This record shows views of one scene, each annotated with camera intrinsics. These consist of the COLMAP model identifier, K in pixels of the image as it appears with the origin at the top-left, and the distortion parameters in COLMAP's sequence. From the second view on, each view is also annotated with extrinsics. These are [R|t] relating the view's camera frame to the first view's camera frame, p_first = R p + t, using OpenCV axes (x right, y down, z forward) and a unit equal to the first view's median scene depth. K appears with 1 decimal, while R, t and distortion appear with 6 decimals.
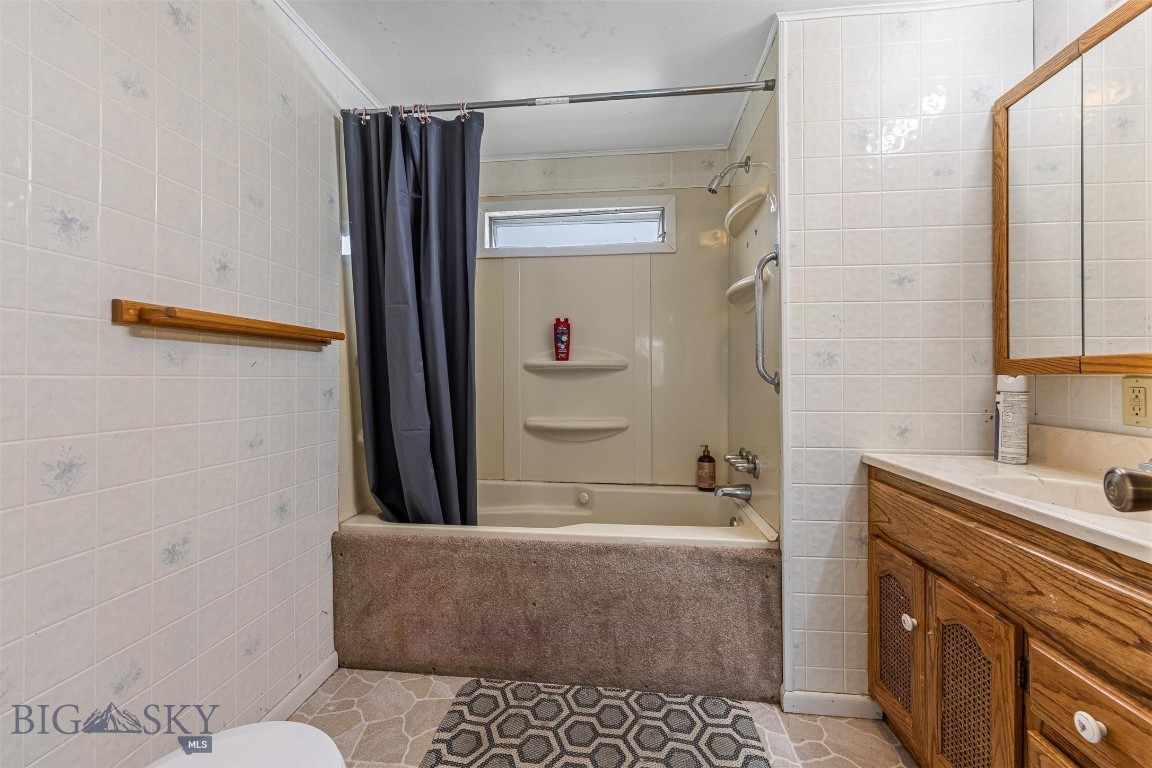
lens RADIAL K [[476.0, 0, 570.3], [0, 476.0, 379.5], [0, 0, 1]] dist [0.000728, 0.000028]
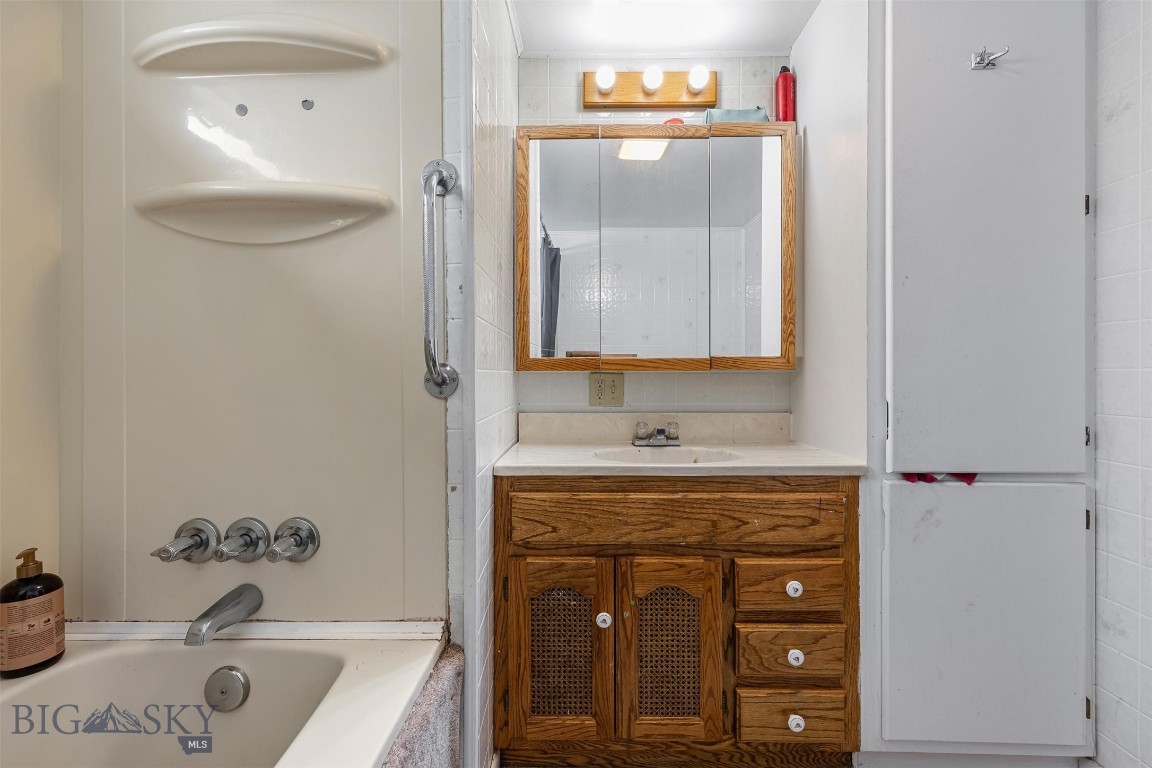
lens RADIAL K [[476.0, 0, 570.3], [0, 476.0, 379.5], [0, 0, 1]] dist [0.000728, 0.000028]
pose [[-0.105934, -0.005975, 0.994355, -0.344460], [0.005798, 0.999961, 0.006626, 0.003620], [-0.994356, 0.006467, -0.105895, 1.522174]]
